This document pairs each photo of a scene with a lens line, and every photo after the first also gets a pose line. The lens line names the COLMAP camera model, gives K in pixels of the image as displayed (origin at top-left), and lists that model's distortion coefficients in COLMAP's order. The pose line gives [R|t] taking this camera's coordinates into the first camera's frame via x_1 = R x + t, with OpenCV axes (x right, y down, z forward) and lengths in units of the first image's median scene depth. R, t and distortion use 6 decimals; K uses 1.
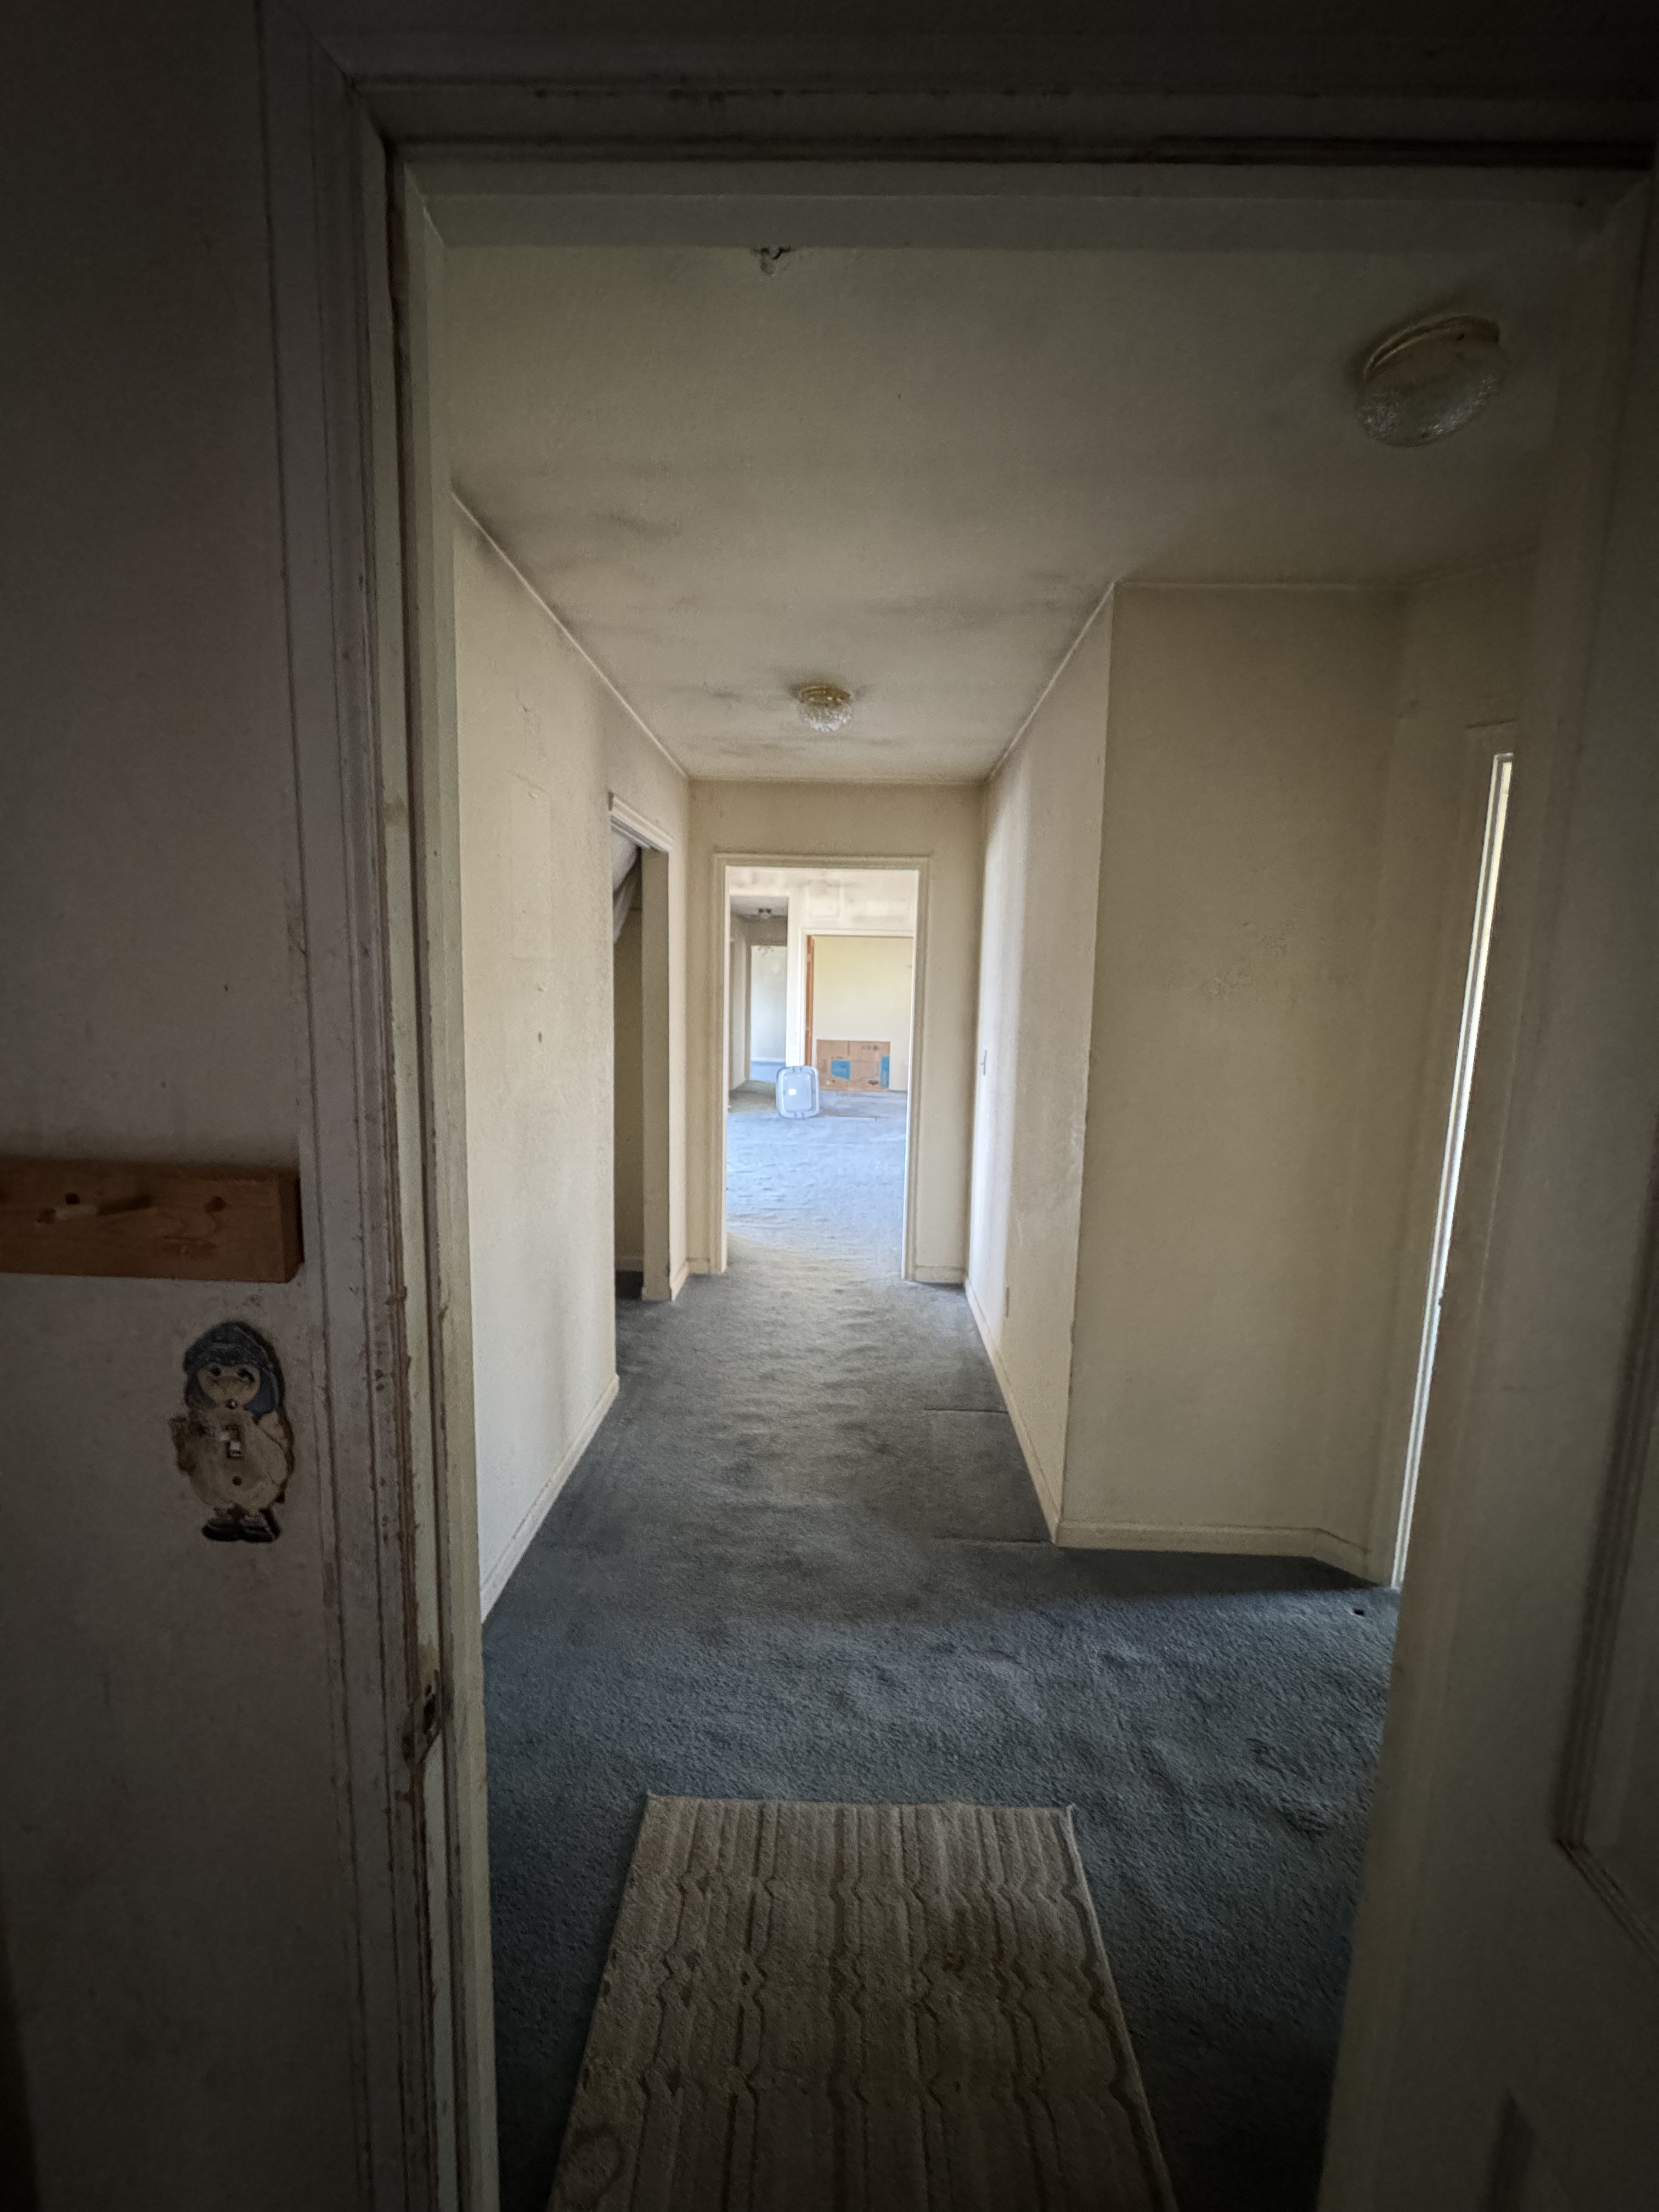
lens RADIAL K [[886.9, 0, 827.9], [0, 886.9, 1100.2], [0, 0, 1]] dist [-0.009762, 0.000487]
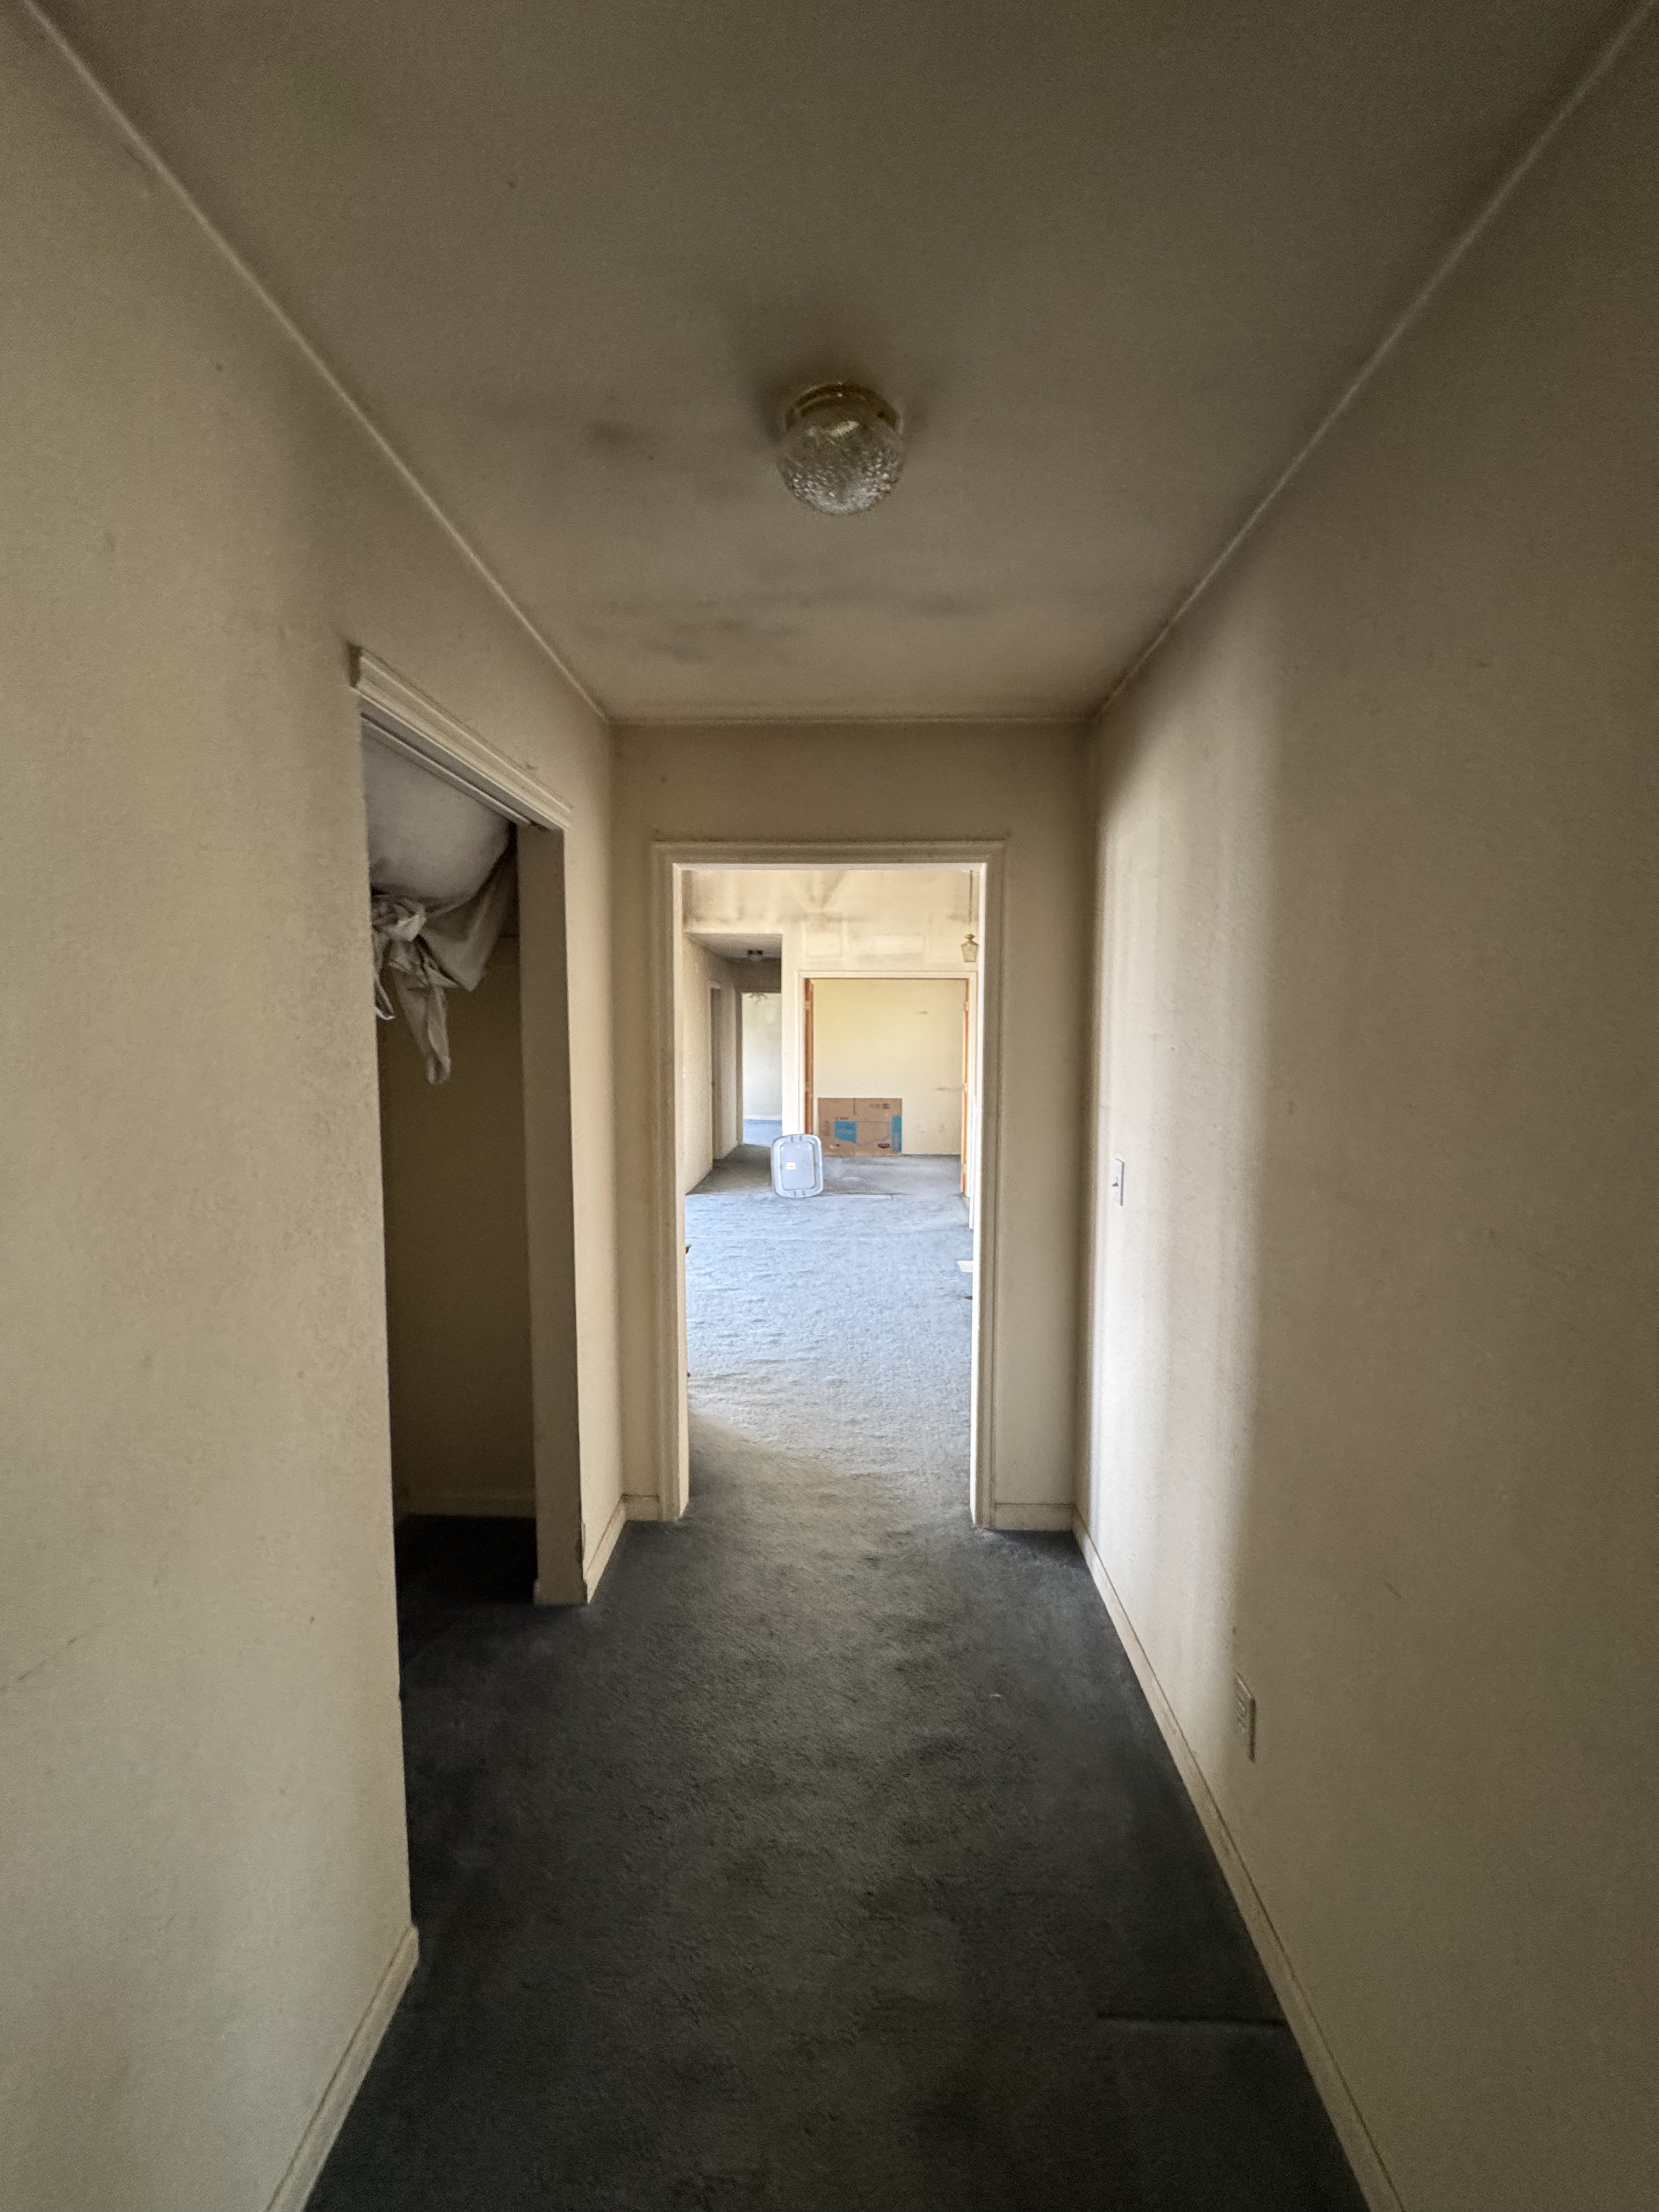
lens RADIAL K [[886.9, 0, 823.4], [0, 886.9, 1105.9], [0, 0, 1]] dist [-0.009762, 0.000487]
pose [[0.999768, -0.021220, -0.003810, -0.011201], [0.021027, 0.998764, -0.045032, -0.061970], [0.004761, 0.044942, 0.998978, 0.370814]]
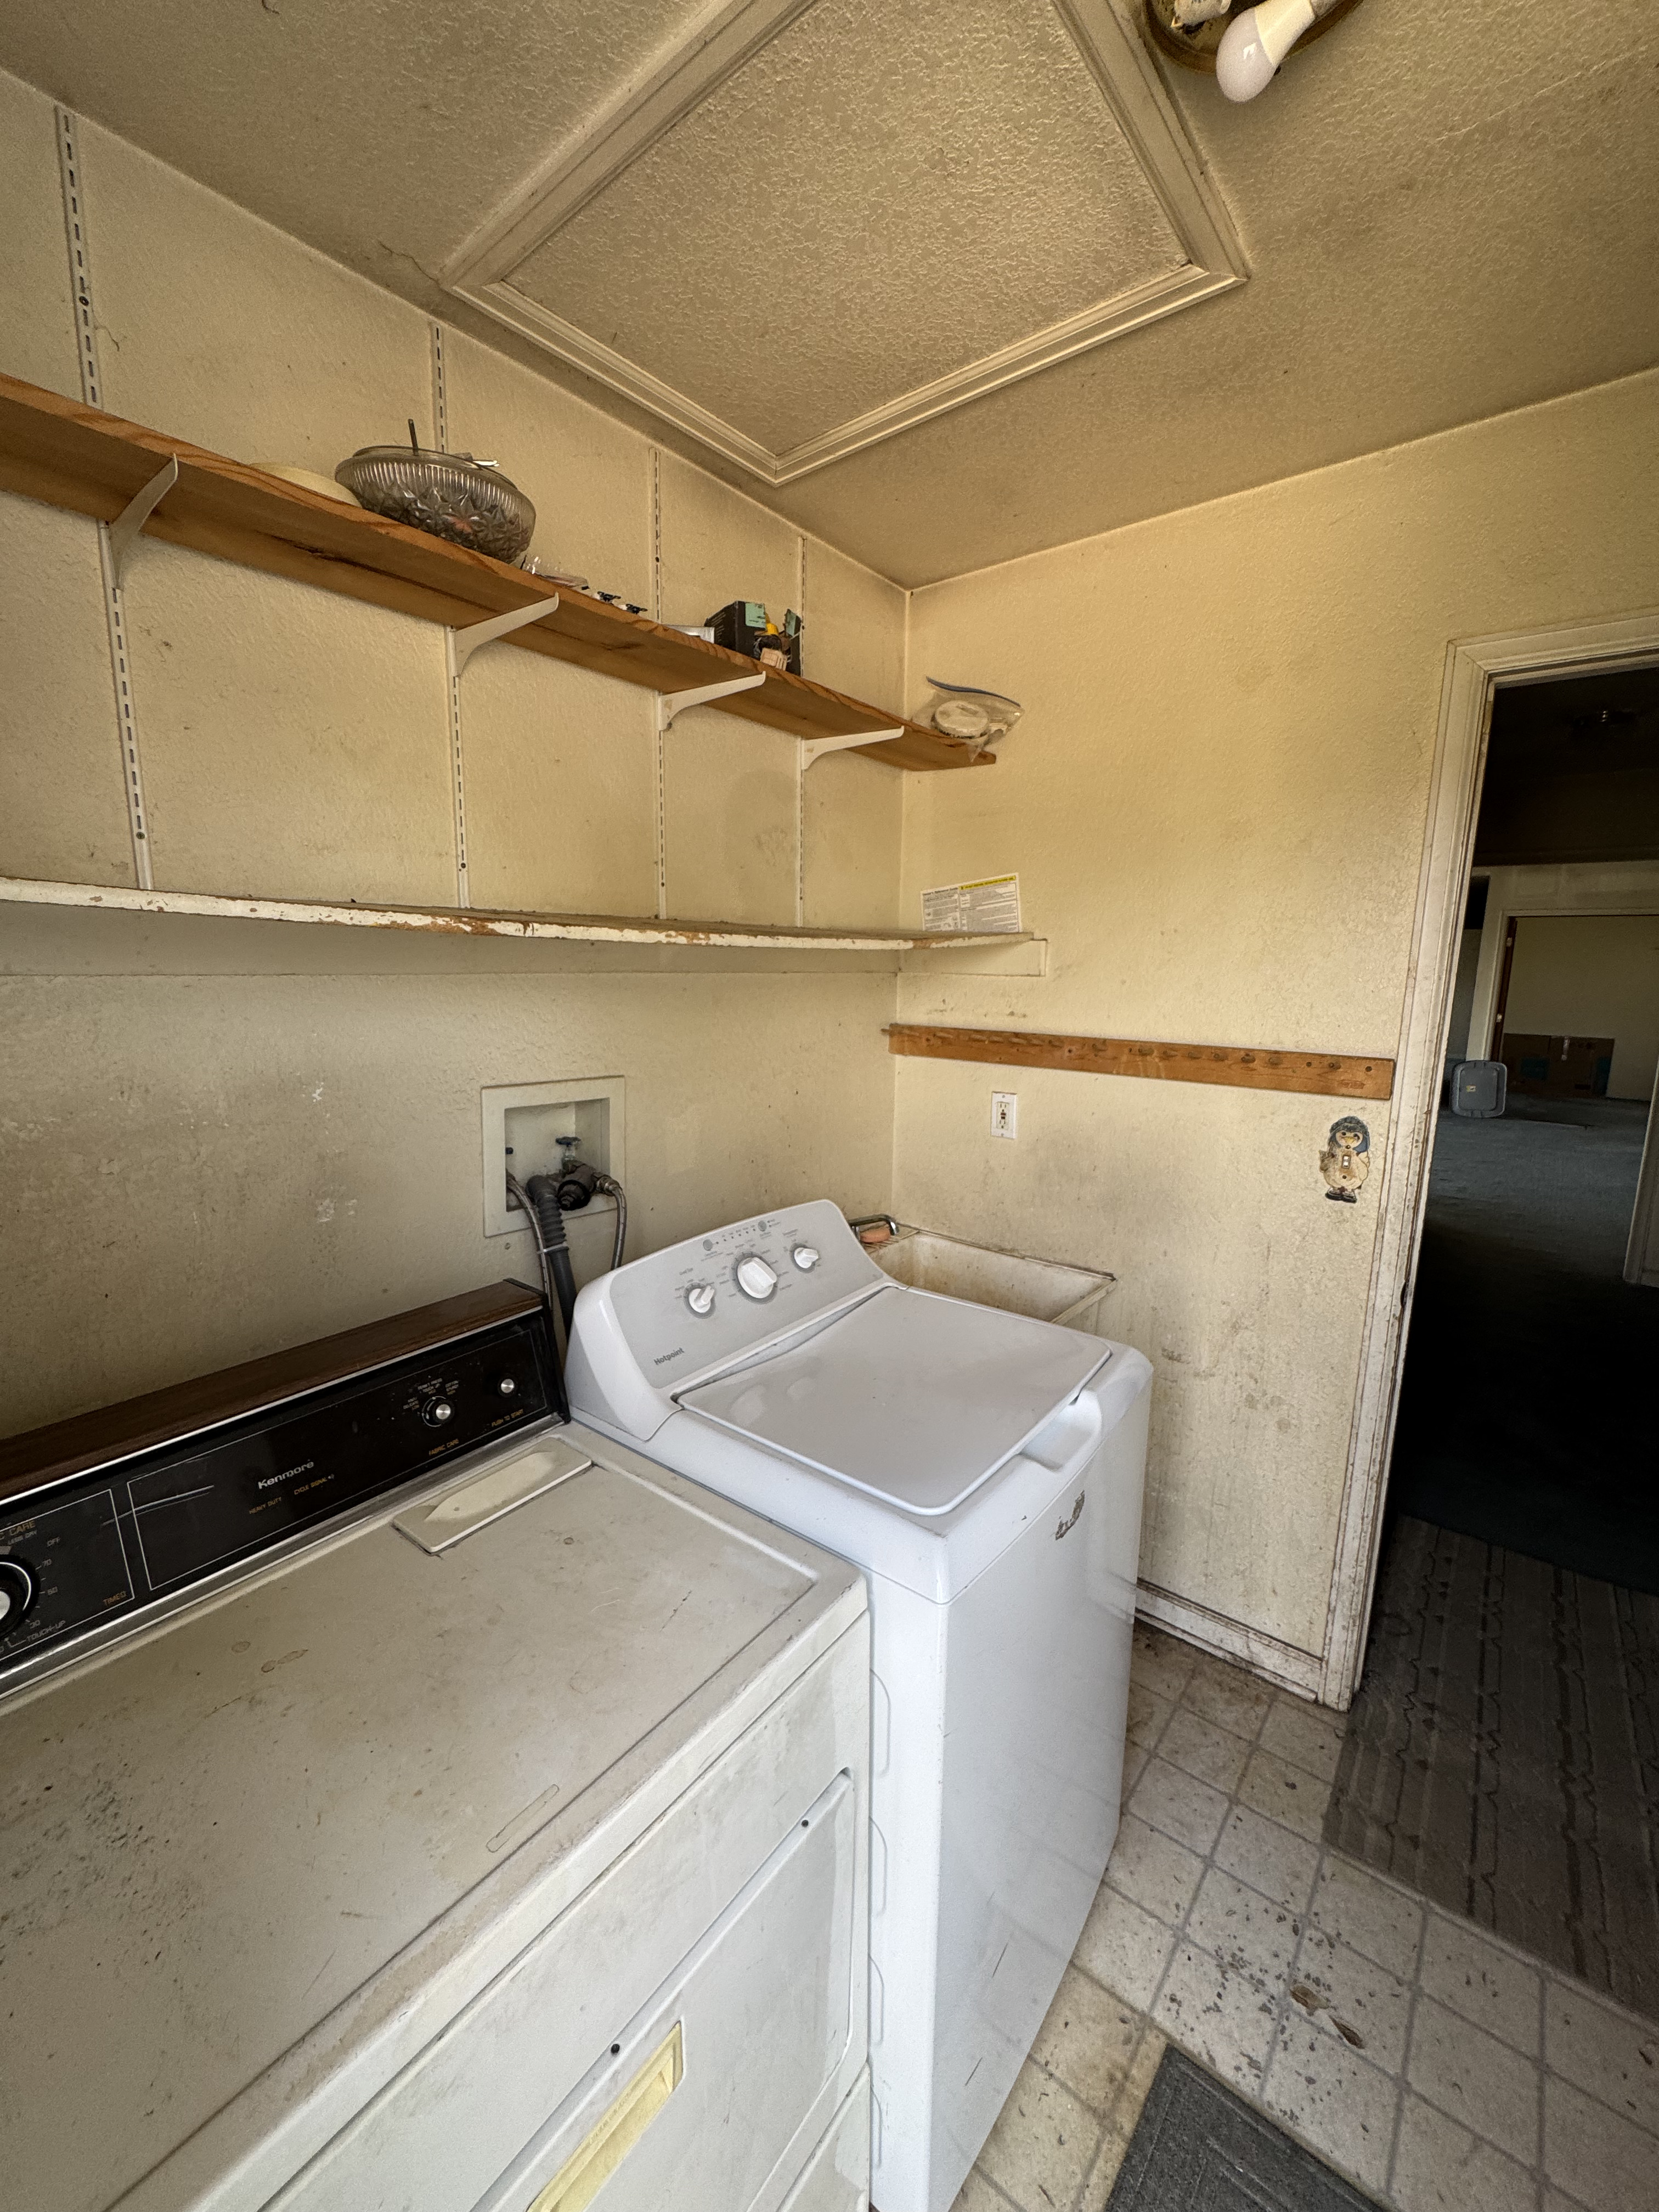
lens RADIAL K [[886.9, 0, 823.6], [0, 886.9, 1098.9], [0, 0, 1]] dist [-0.009762, 0.000487]
pose [[0.794030, 0.085098, -0.601893, -0.047933], [-0.075087, 0.996300, 0.041805, 0.029241], [0.603224, 0.012000, 0.797482, -0.297332]]
